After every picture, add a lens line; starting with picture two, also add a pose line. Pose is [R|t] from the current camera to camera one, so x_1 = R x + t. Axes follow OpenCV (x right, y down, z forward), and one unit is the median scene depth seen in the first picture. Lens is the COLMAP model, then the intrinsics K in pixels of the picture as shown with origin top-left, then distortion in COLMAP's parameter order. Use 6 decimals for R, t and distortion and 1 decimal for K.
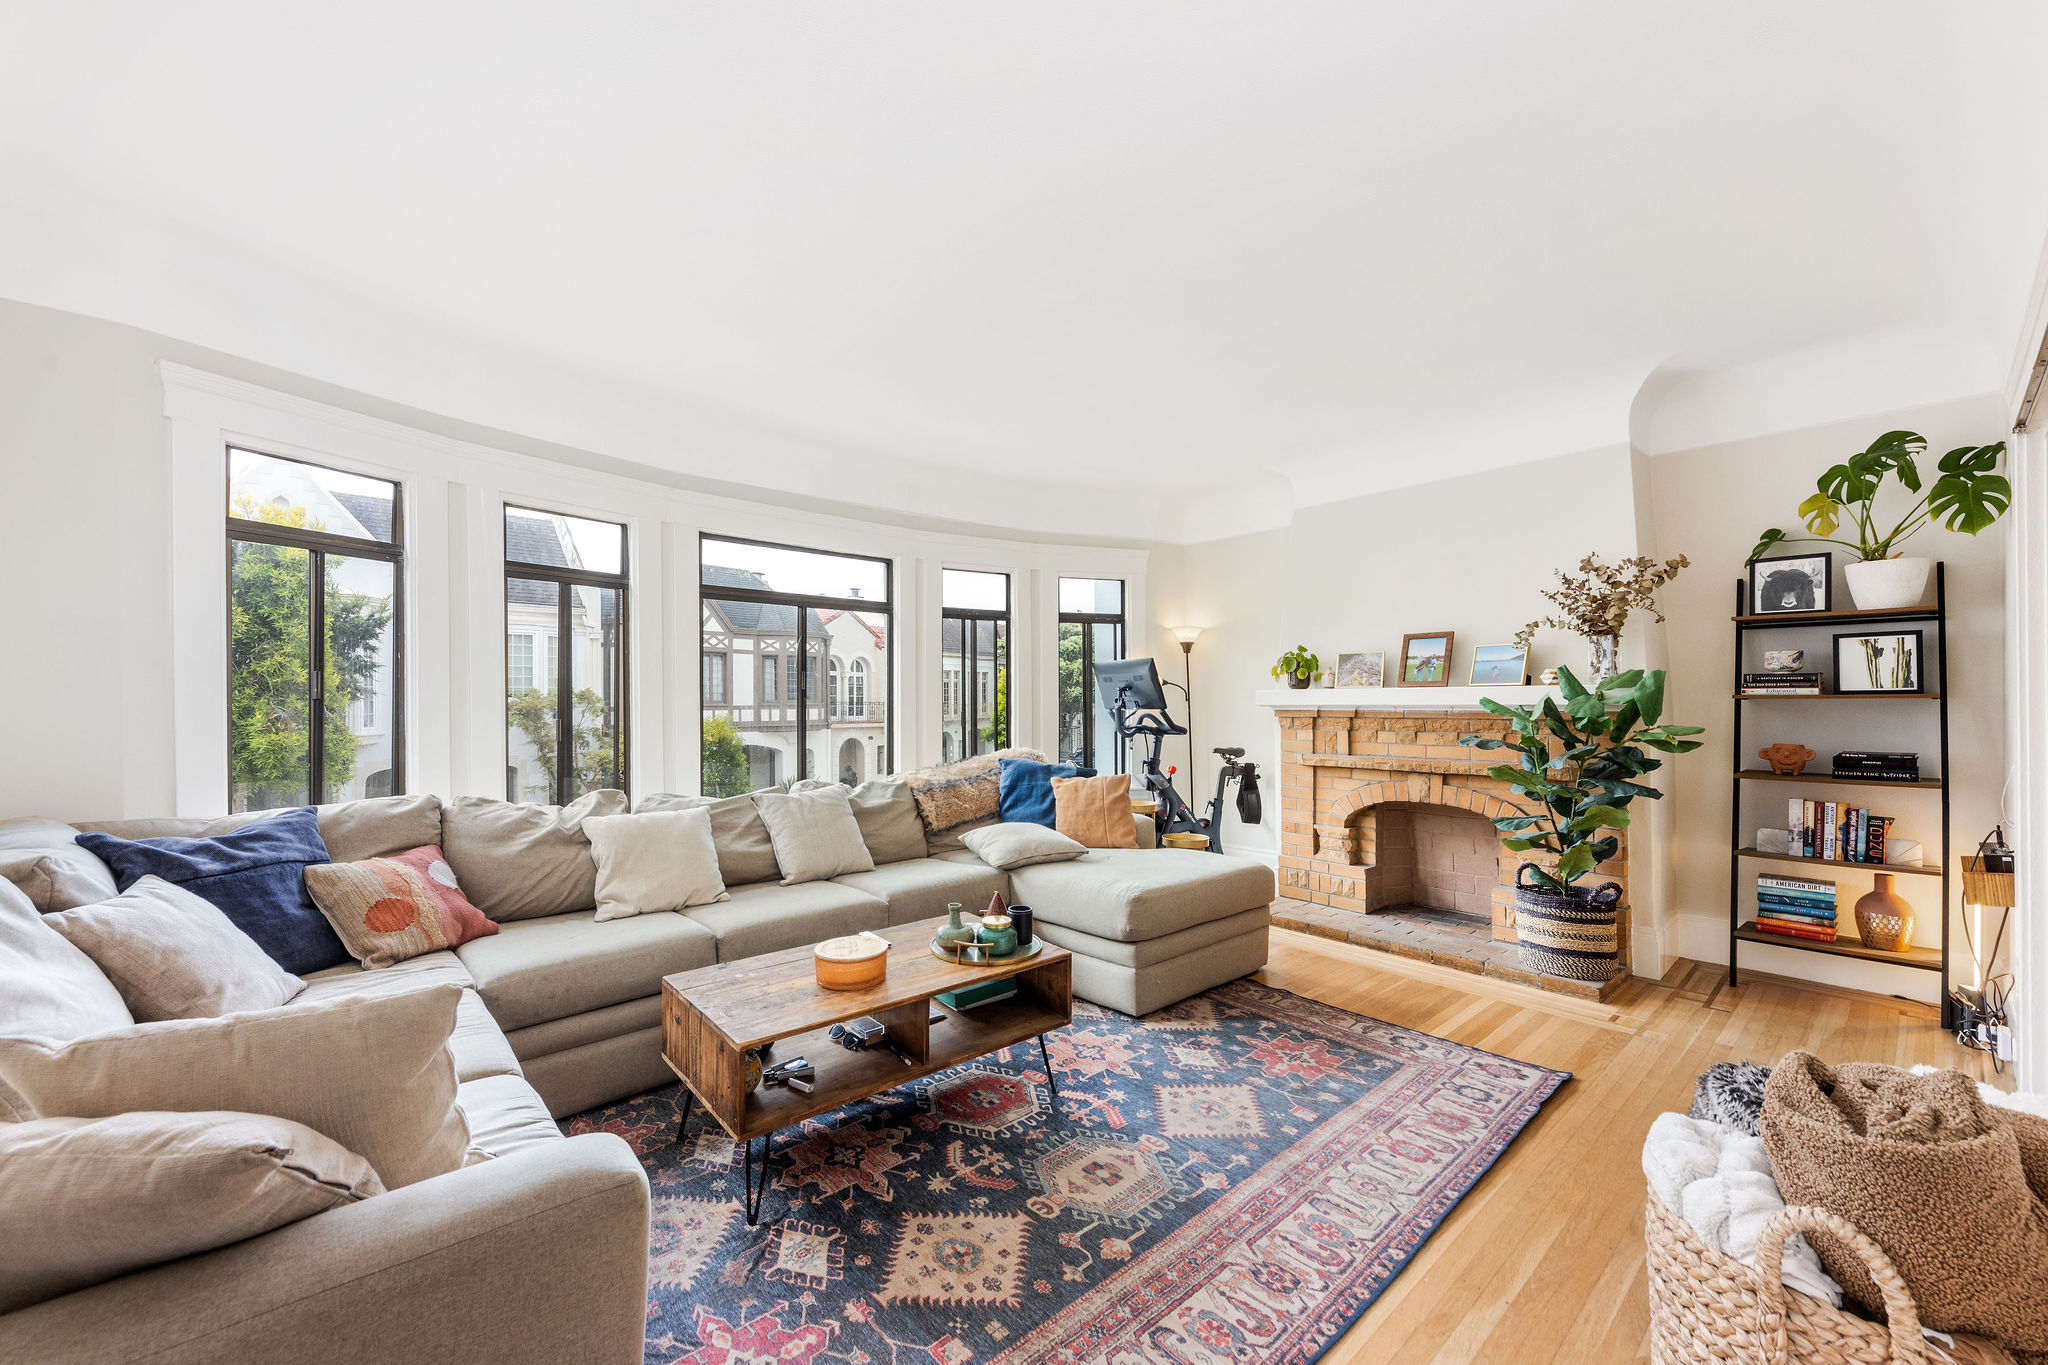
lens RADIAL K [[808.0, 0, 1030.9], [0, 808.0, 698.4], [0, 0, 1]] dist [0.007989, 0.000052]
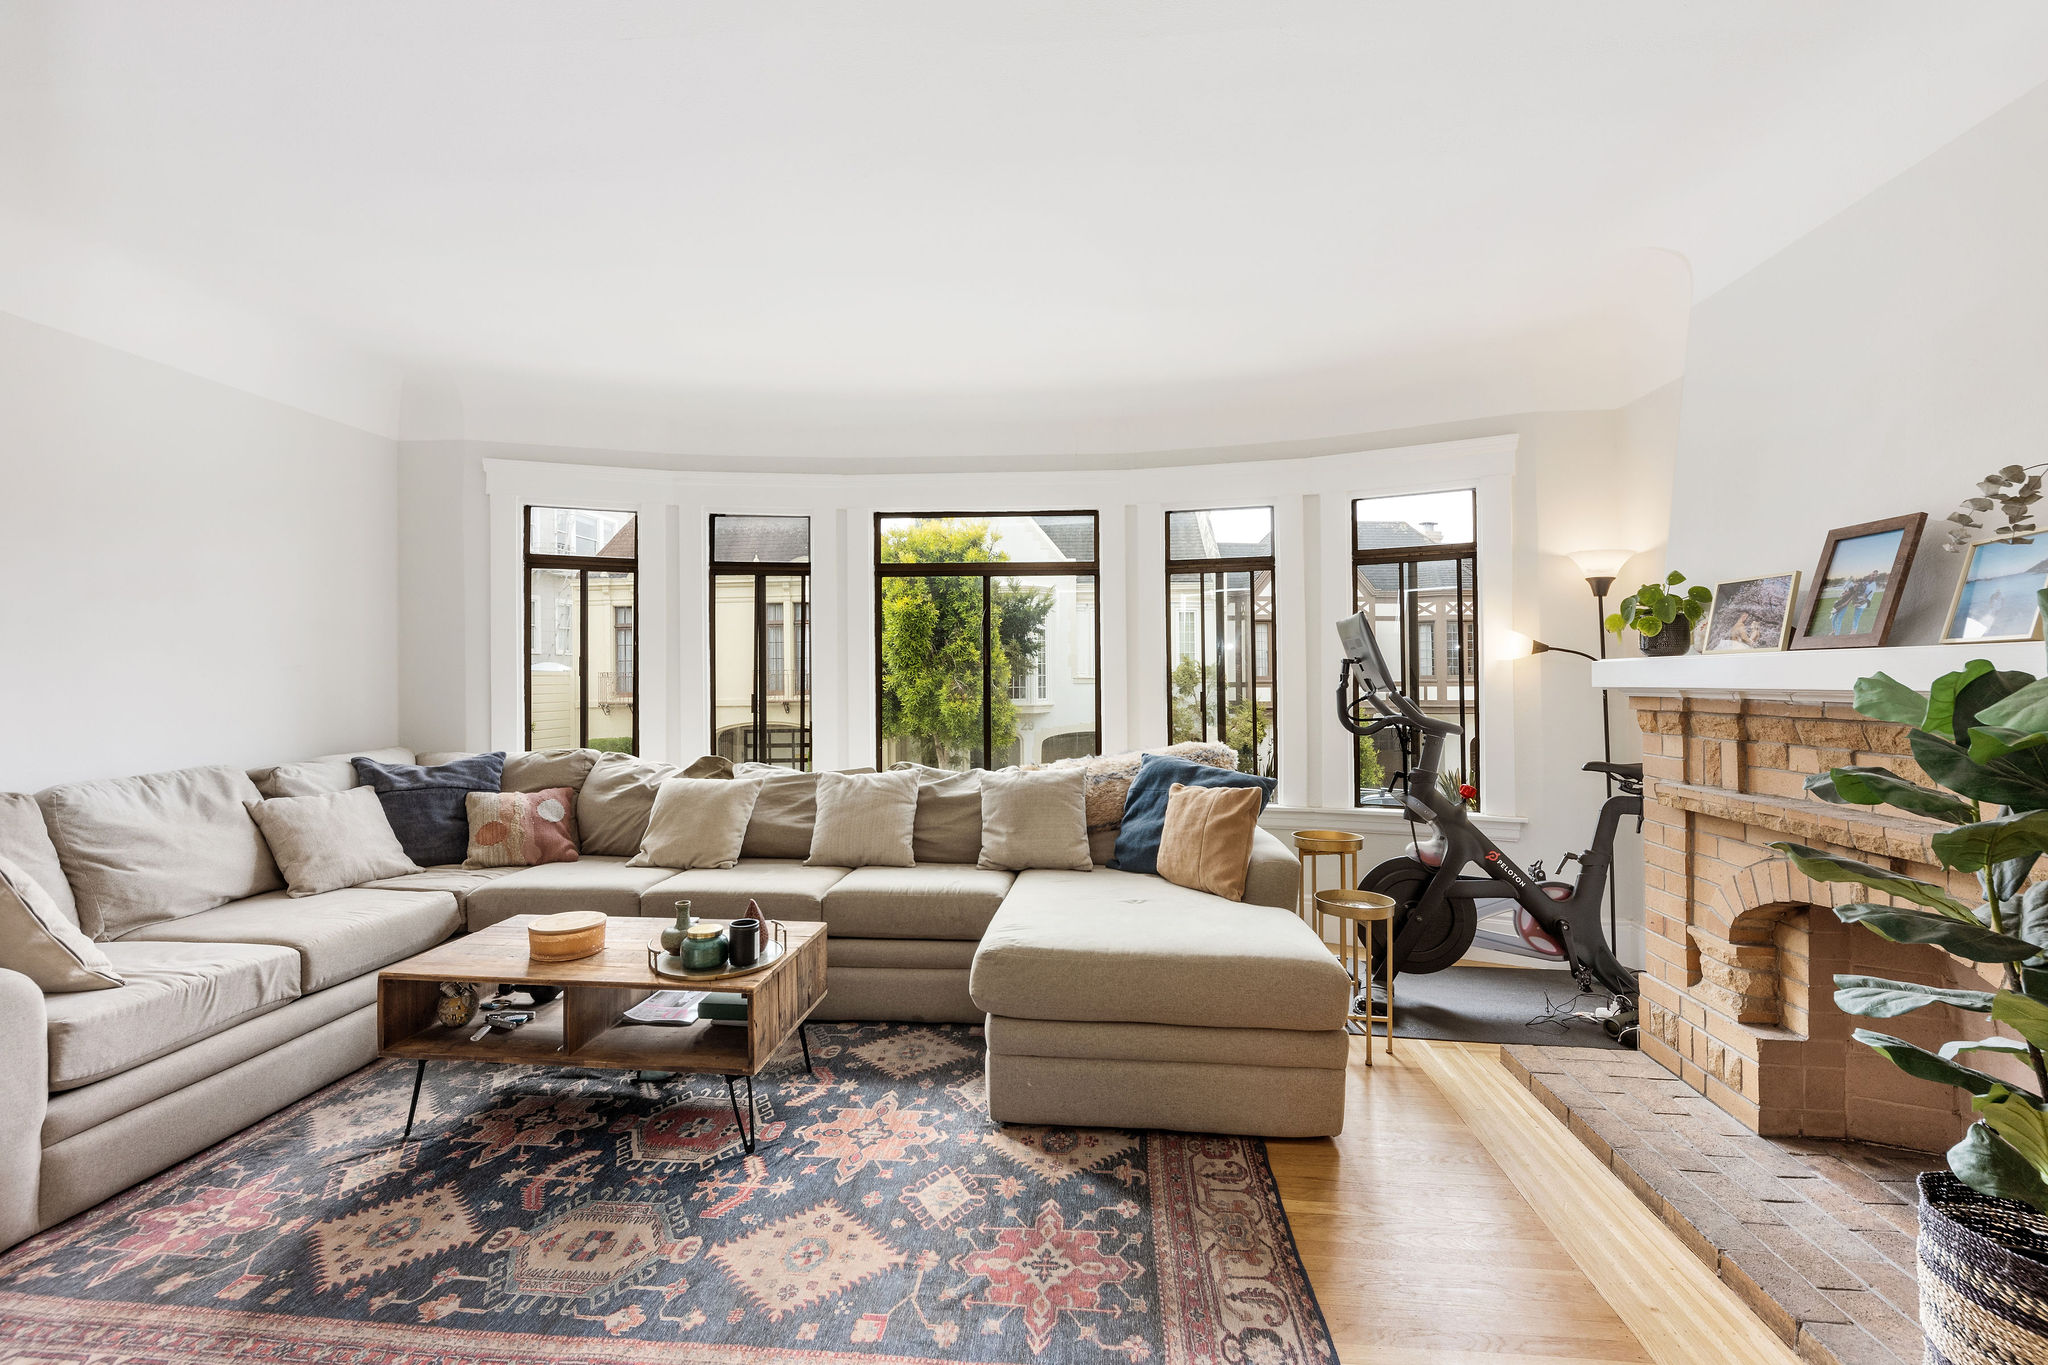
lens RADIAL K [[916.1, 0, 1020.1], [0, 916.1, 666.8], [0, 0, 1]] dist [0.007803, -0.006381]
pose [[0.677346, -0.006990, -0.735631, 0.900300], [0.001952, 0.999968, -0.007704, -0.002309], [0.735662, 0.003782, 0.677339, 0.562854]]
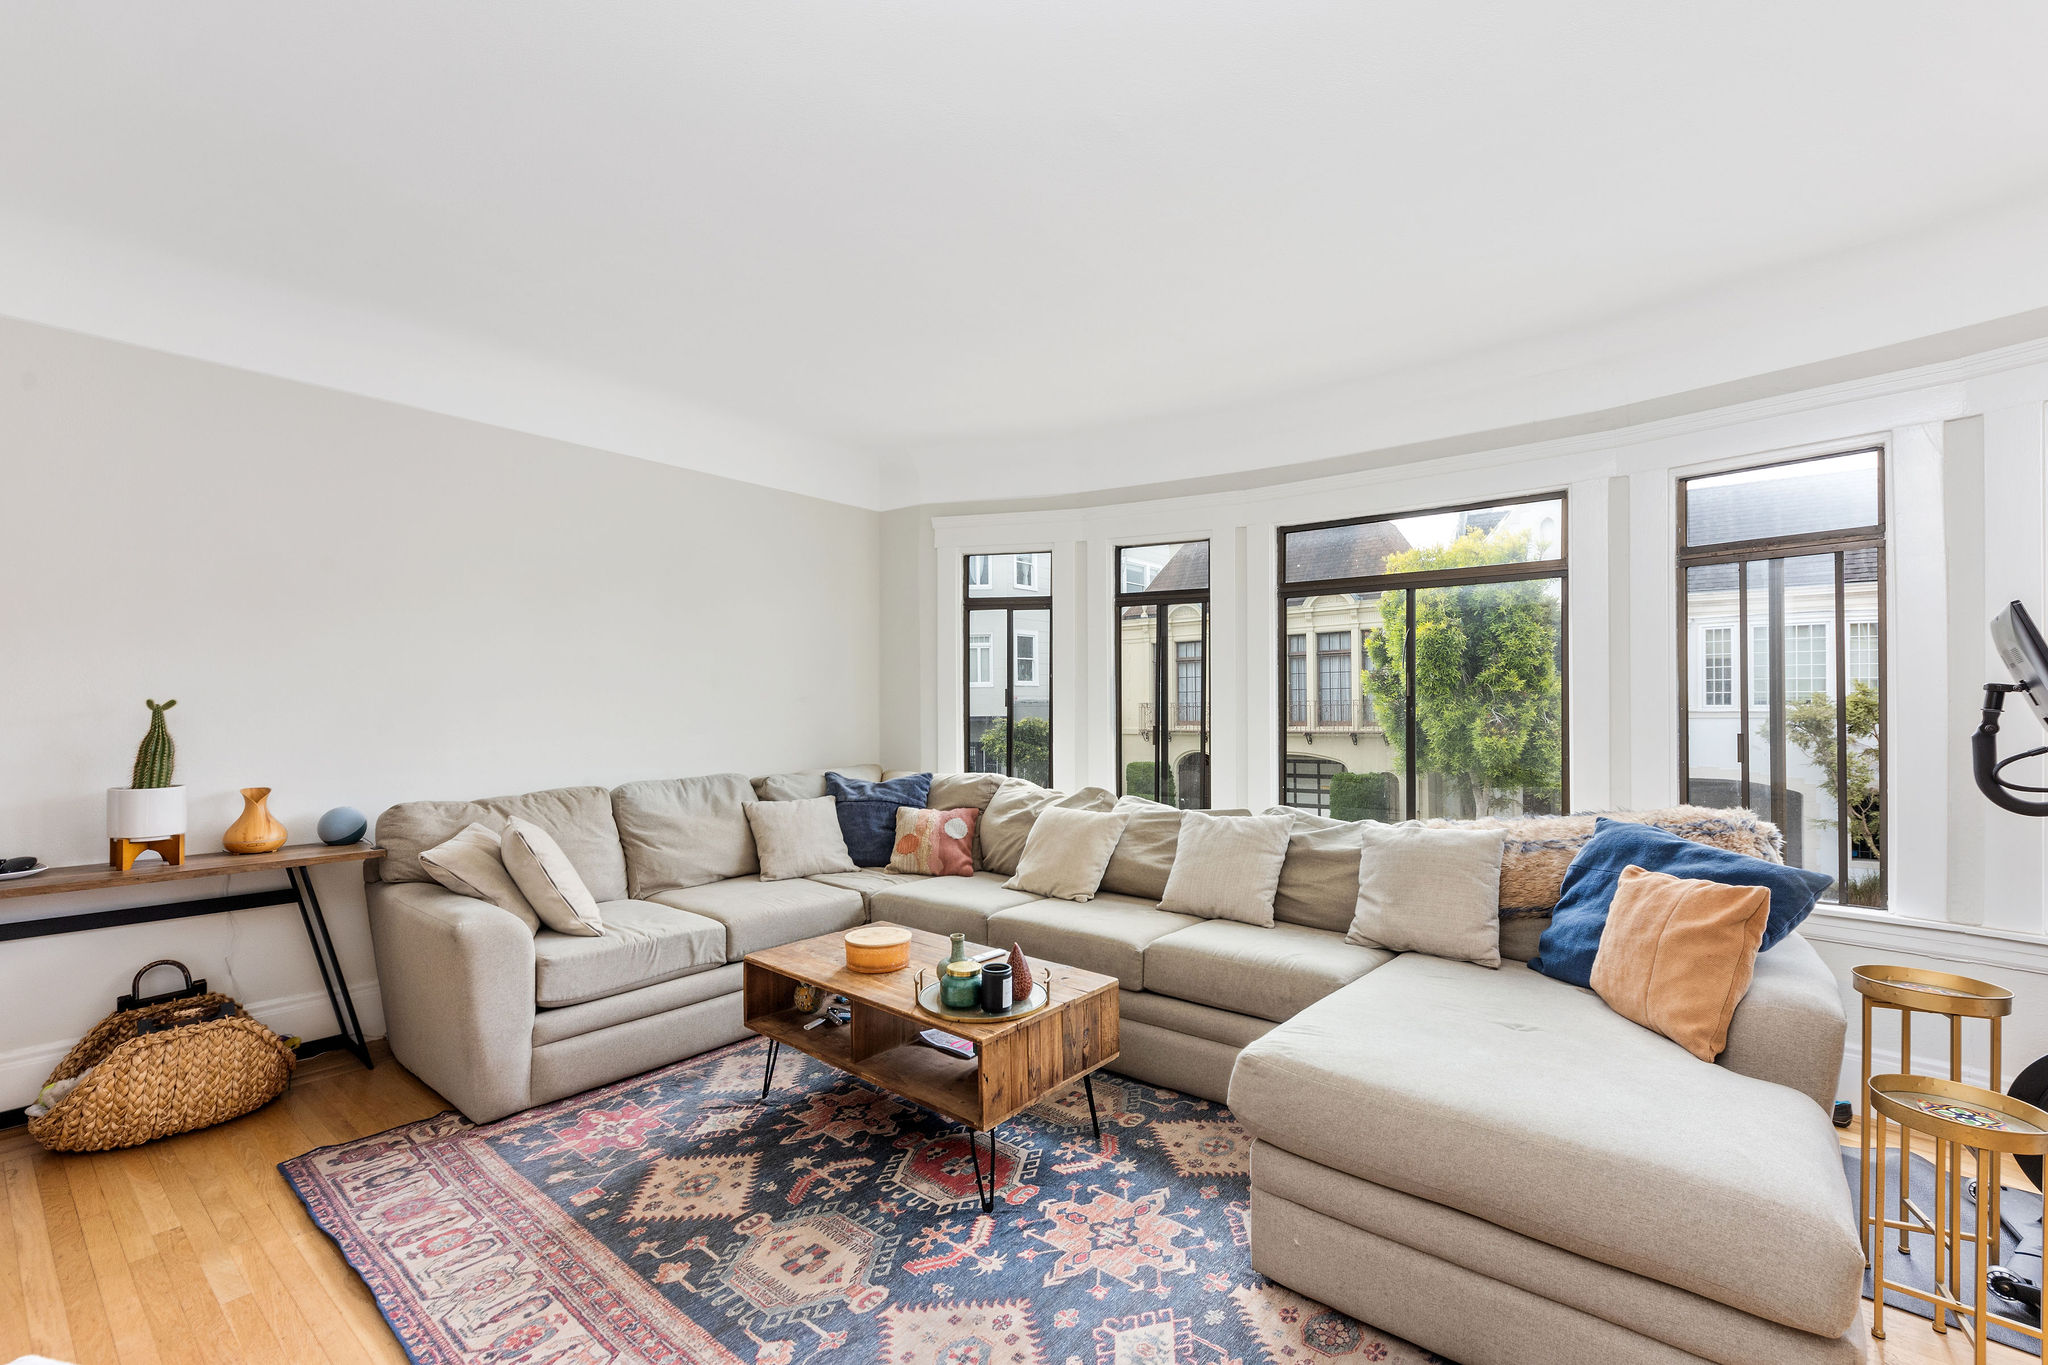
lens RADIAL K [[877.3, 0, 1014.5], [0, 877.3, 709.4], [0, 0, 1]] dist [0.009676, -0.002770]
pose [[0.140229, 0.005609, -0.990103, 0.863985], [-0.001222, 0.999984, 0.005492, -0.004059], [0.990118, 0.000439, 0.140234, 0.899622]]
